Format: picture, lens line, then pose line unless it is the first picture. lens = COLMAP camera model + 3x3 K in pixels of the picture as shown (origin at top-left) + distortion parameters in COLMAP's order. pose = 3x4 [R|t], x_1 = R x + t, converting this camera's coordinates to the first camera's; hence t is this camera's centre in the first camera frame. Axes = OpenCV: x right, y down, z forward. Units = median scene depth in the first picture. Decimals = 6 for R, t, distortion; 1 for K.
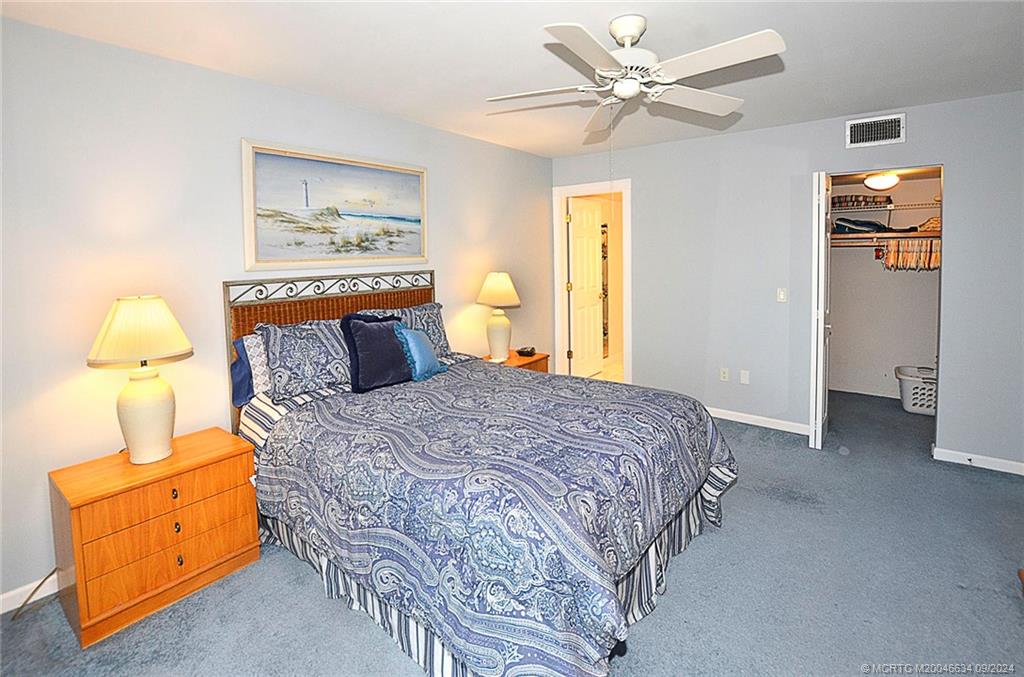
lens RADIAL K [[462.1, 0, 515.1], [0, 462.1, 320.6], [0, 0, 1]] dist [-0.001427, -0.000171]
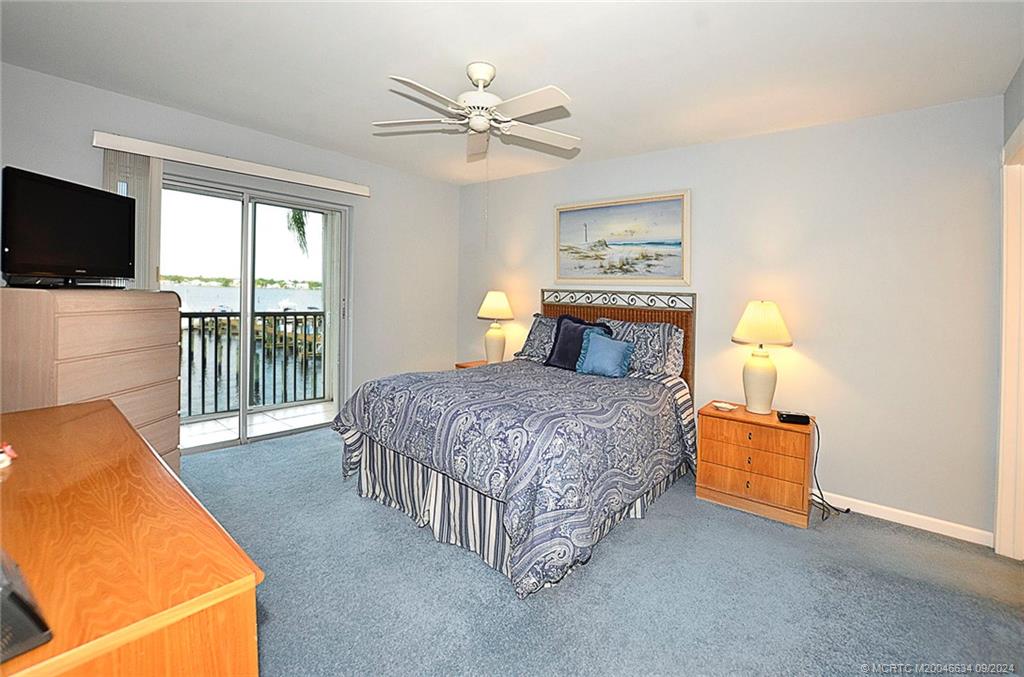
lens RADIAL K [[462.1, 0, 515.1], [0, 462.1, 320.6], [0, 0, 1]] dist [-0.001427, -0.000171]
pose [[-0.032253, 0.128176, -0.991227, 0.917169], [-0.140649, 0.981292, 0.131468, -0.147901], [0.989534, 0.143655, -0.013621, 0.757596]]
